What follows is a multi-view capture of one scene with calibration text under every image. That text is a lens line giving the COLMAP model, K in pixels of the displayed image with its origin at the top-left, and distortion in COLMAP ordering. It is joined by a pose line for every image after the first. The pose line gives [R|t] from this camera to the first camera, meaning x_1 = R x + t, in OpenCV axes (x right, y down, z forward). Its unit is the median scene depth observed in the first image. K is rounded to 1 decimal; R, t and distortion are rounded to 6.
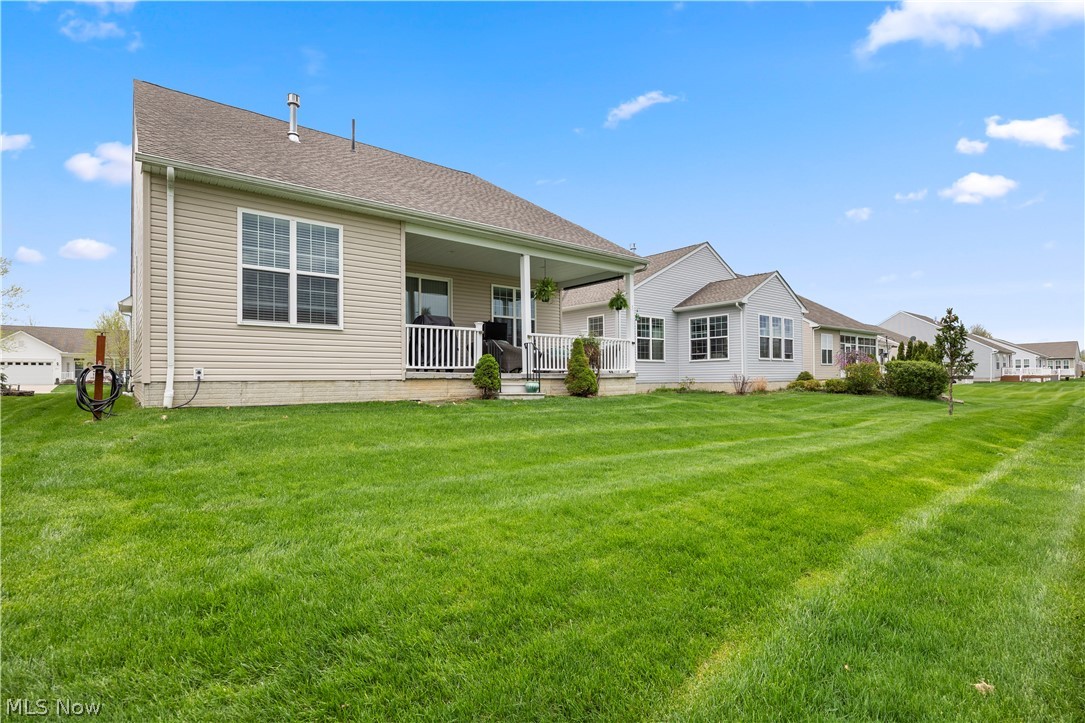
lens RADIAL K [[515.3, 0, 543.3], [0, 515.3, 374.1], [0, 0, 1]] dist [-0.013510, -0.000088]
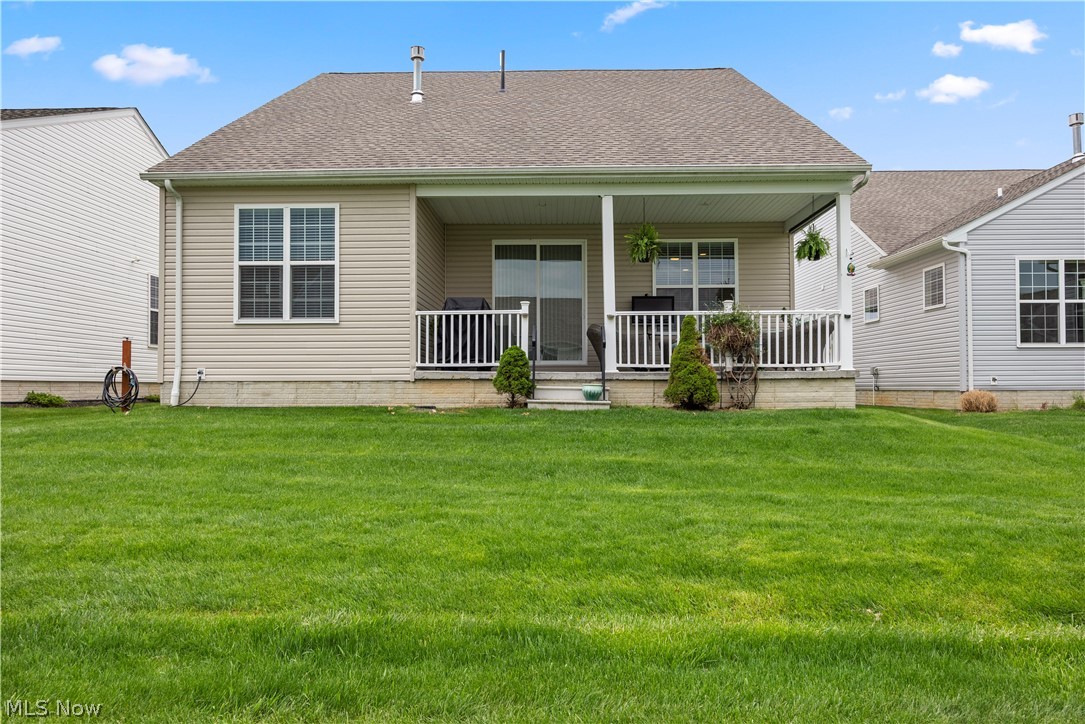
lens RADIAL K [[767.6, 0, 541.9], [0, 767.6, 375.8], [0, 0, 1]] dist [-0.007554, -0.002109]
pose [[0.760696, -0.003321, -0.649099, 0.716974], [0.003071, 0.999994, -0.001518, 0.006419], [0.649101, -0.000839, 0.760702, 0.235209]]
